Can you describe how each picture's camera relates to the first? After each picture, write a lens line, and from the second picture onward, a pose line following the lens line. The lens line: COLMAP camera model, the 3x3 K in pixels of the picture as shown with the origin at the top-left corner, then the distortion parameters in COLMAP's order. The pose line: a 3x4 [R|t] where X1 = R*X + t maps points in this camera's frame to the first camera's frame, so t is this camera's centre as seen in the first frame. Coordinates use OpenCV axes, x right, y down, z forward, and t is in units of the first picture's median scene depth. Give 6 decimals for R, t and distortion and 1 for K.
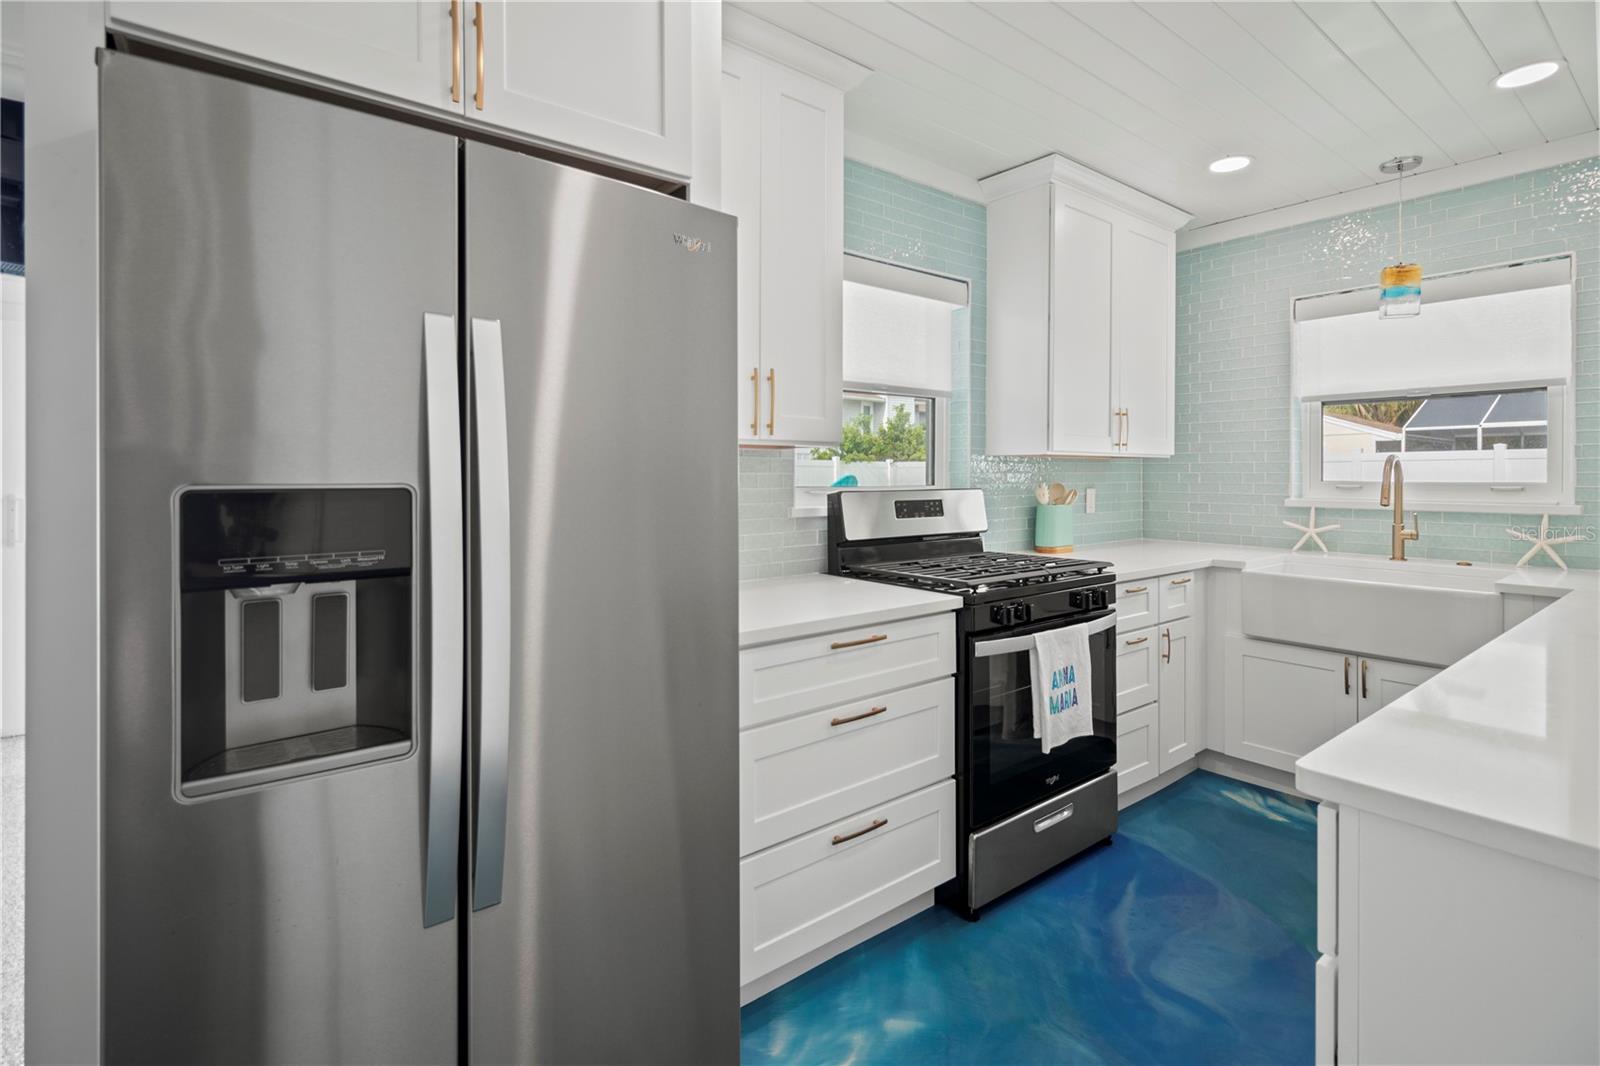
lens RADIAL K [[756.3, 0, 828.0], [0, 756.3, 477.2], [0, 0, 1]] dist [0.002353, -0.000312]
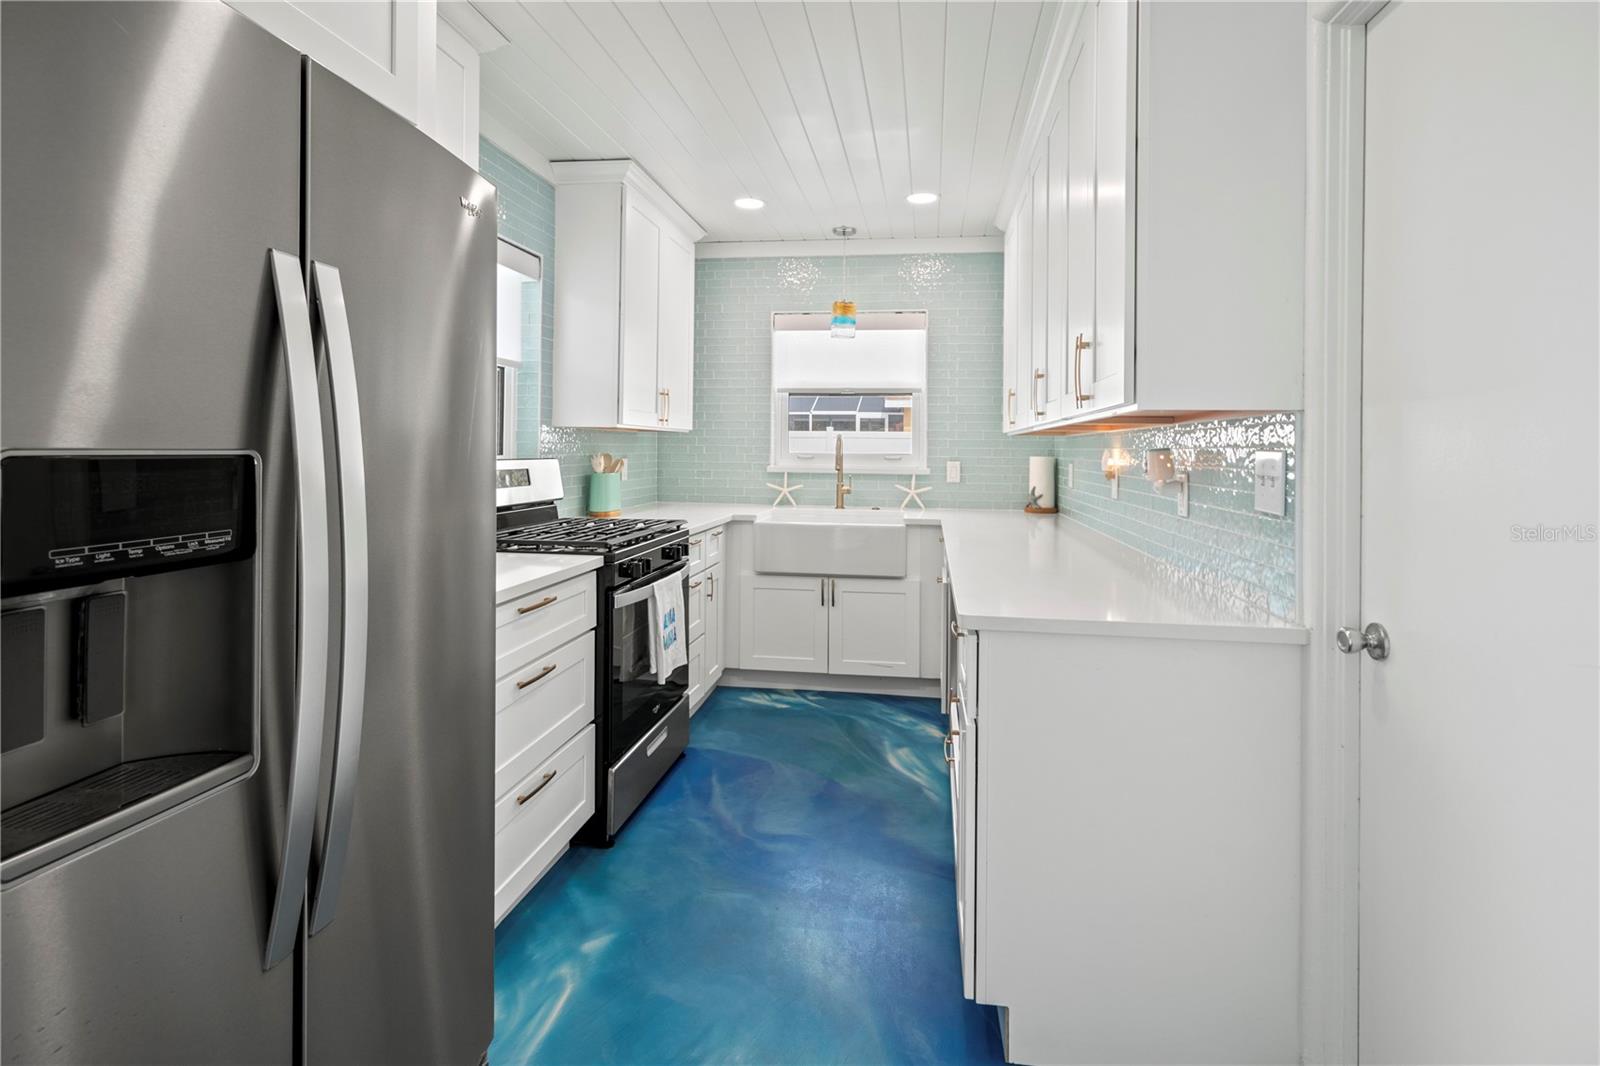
lens RADIAL K [[756.3, 0, 828.5], [0, 756.3, 448.1], [0, 0, 1]] dist [0.002353, -0.000312]
pose [[0.728886, 0.008814, 0.684578, -0.258810], [-0.008638, 0.999956, -0.003678, 0.001761], [-0.684580, -0.003232, 0.728930, -0.020455]]
